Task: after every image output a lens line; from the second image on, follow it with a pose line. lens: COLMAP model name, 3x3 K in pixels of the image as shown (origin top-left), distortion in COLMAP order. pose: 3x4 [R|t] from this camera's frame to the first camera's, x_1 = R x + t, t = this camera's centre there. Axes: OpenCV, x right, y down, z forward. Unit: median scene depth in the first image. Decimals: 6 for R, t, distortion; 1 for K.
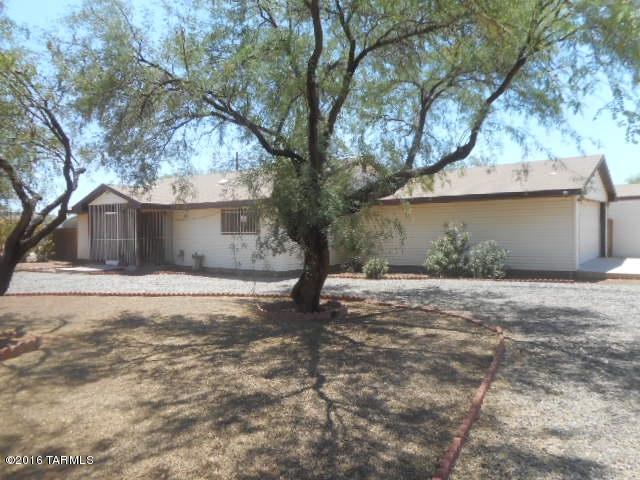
lens RADIAL K [[484.5, 0, 320.0], [0, 484.5, 239.0], [0, 0, 1]] dist [0.019178, 0.006745]
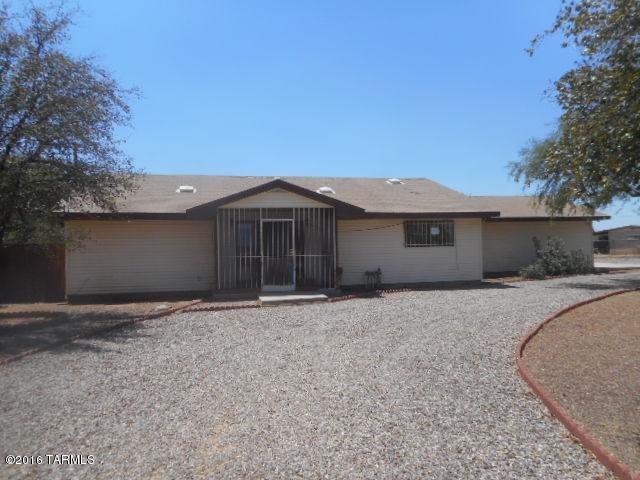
lens RADIAL K [[484.5, 0, 319.9], [0, 484.5, 240.0], [0, 0, 1]] dist [0.019178, 0.006745]
pose [[0.629562, -0.004175, 0.776939, -1.019866], [0.013056, 0.999901, -0.005206, -0.020402], [-0.776840, 0.013422, 0.629554, 0.536439]]
